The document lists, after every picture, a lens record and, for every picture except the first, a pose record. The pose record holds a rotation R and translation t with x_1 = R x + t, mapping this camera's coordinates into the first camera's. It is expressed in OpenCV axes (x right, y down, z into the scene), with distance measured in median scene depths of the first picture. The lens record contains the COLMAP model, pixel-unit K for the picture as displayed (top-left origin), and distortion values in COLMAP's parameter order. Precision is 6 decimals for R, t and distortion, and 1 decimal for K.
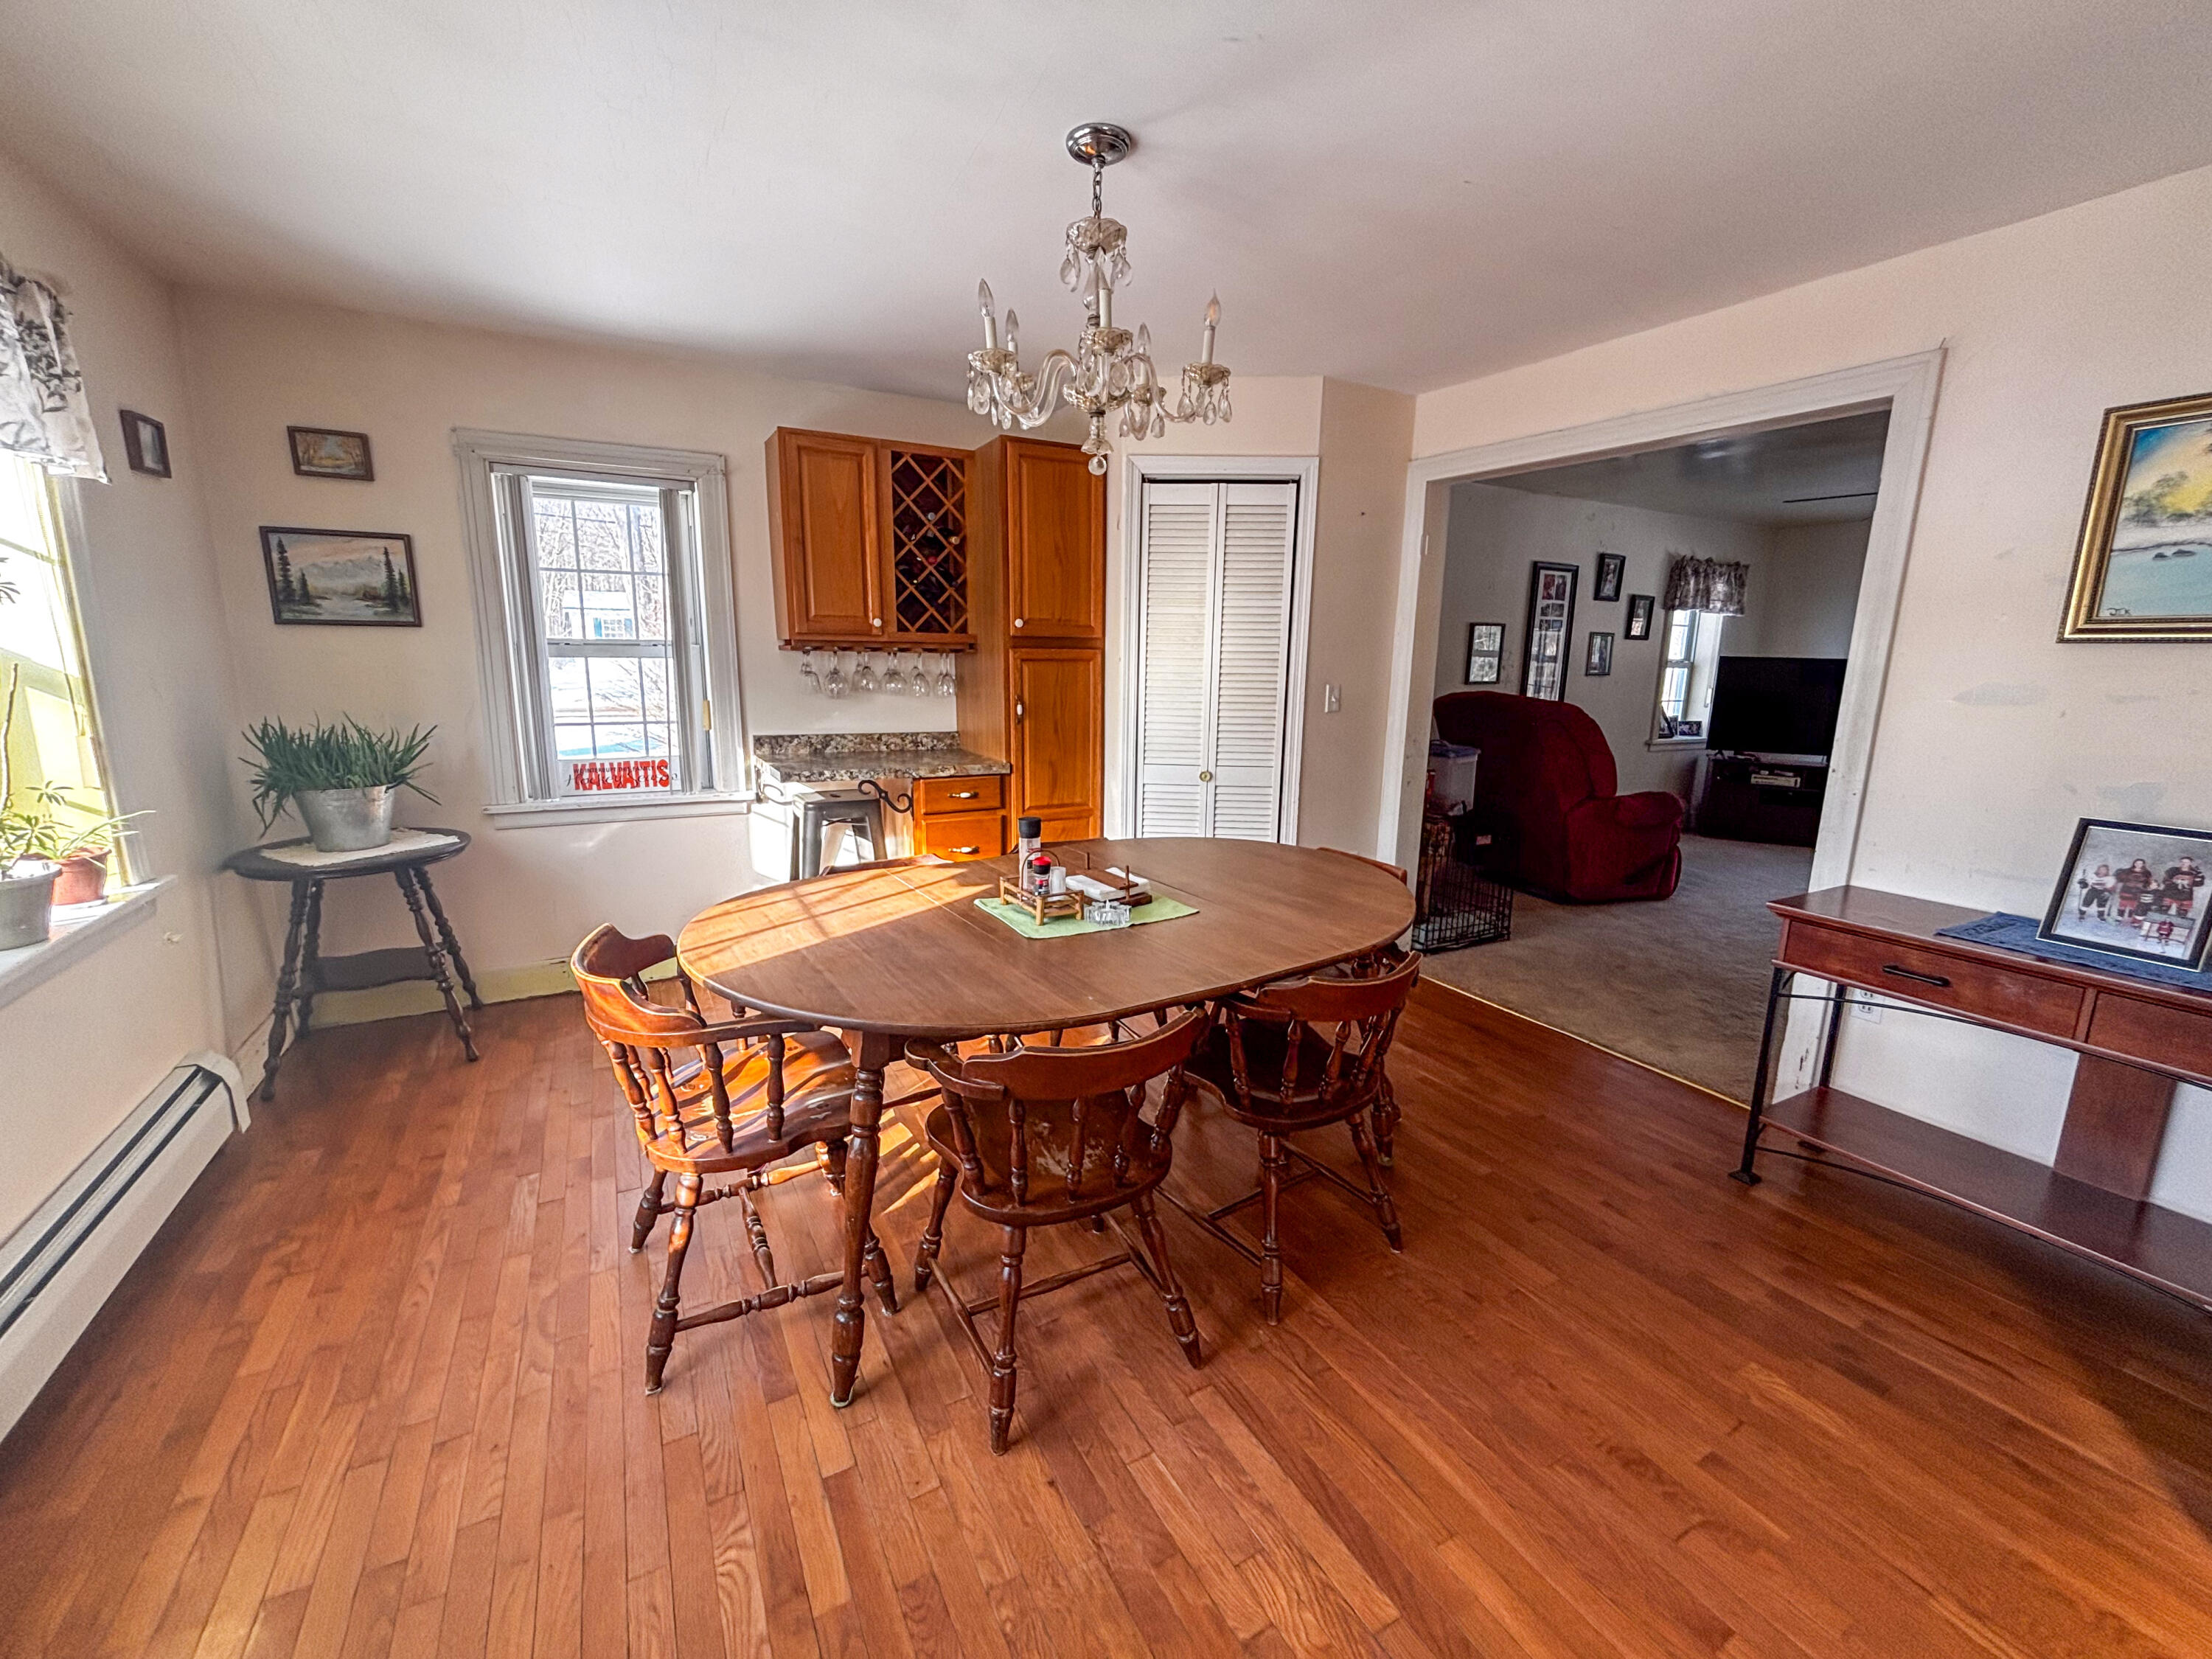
lens RADIAL K [[893.5, 0, 1112.5], [0, 893.5, 827.6], [0, 0, 1]] dist [-0.000299, -0.000206]
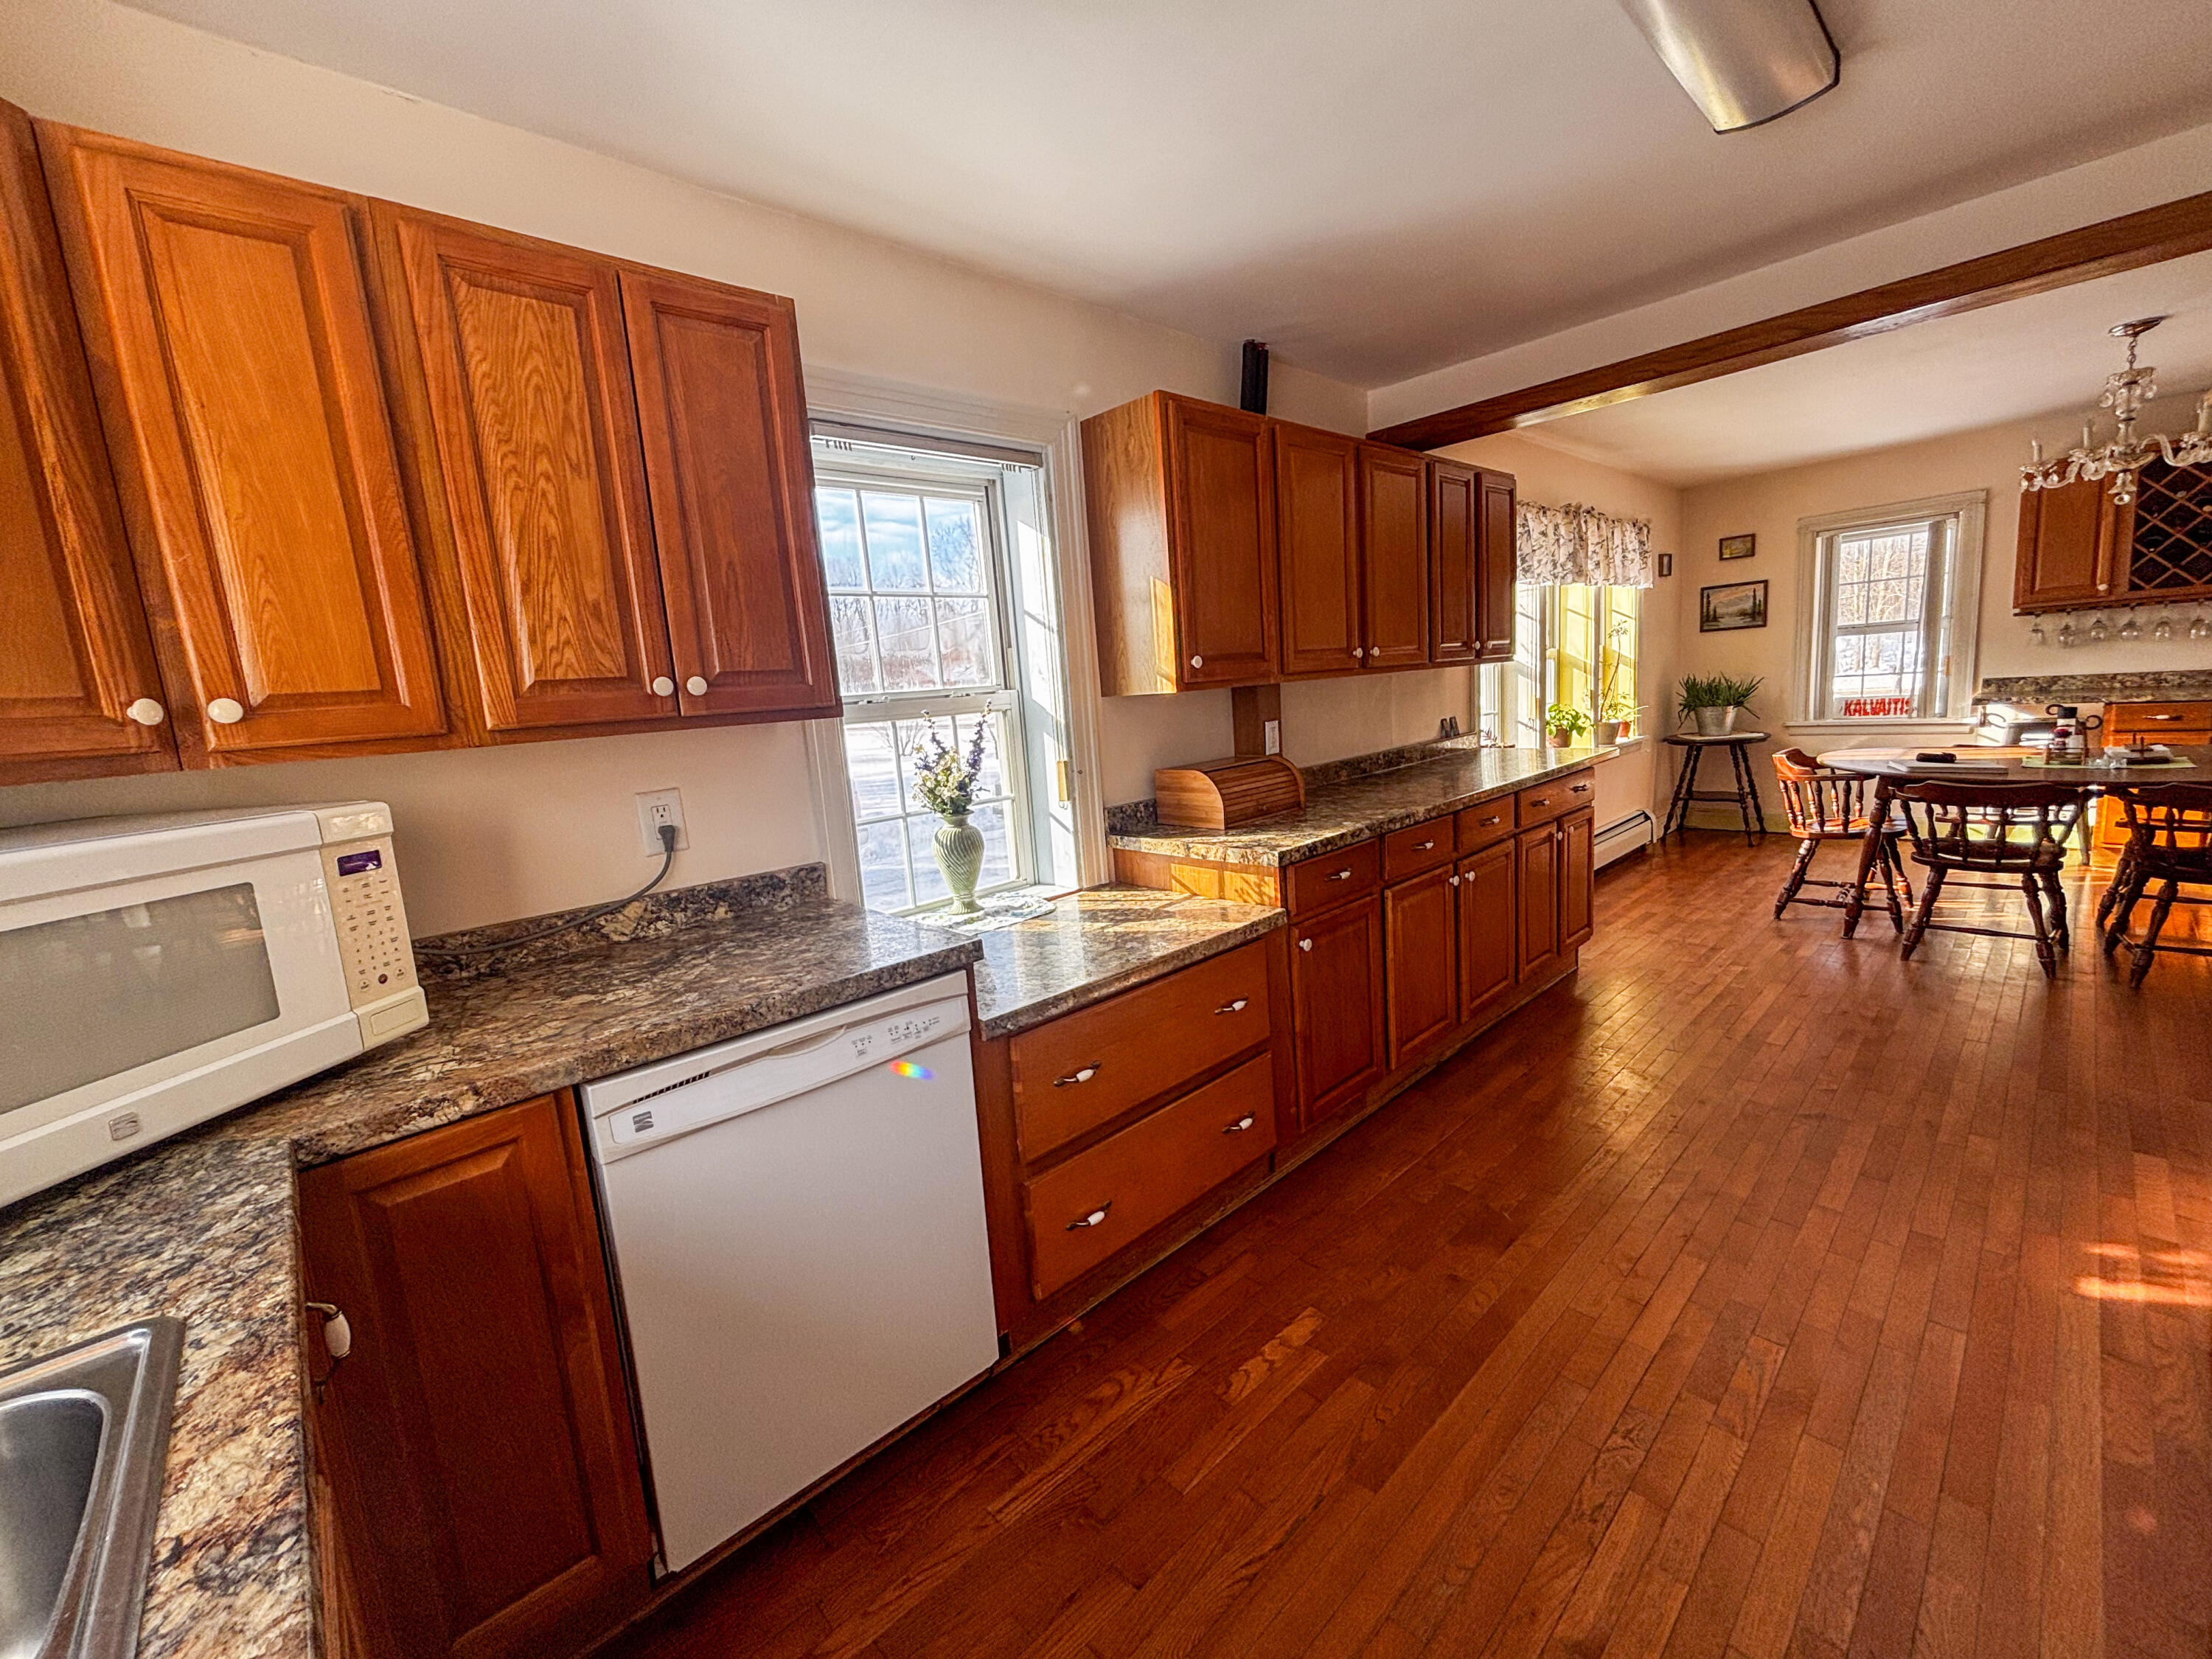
lens RADIAL K [[893.5, 0, 1106.7], [0, 893.5, 827.6], [0, 0, 1]] dist [-0.000299, -0.000206]
pose [[0.240020, 0.116870, -0.963707, 0.675590], [-0.102938, 0.990194, 0.094444, 0.144660], [0.965295, 0.076533, 0.249697, -0.701792]]
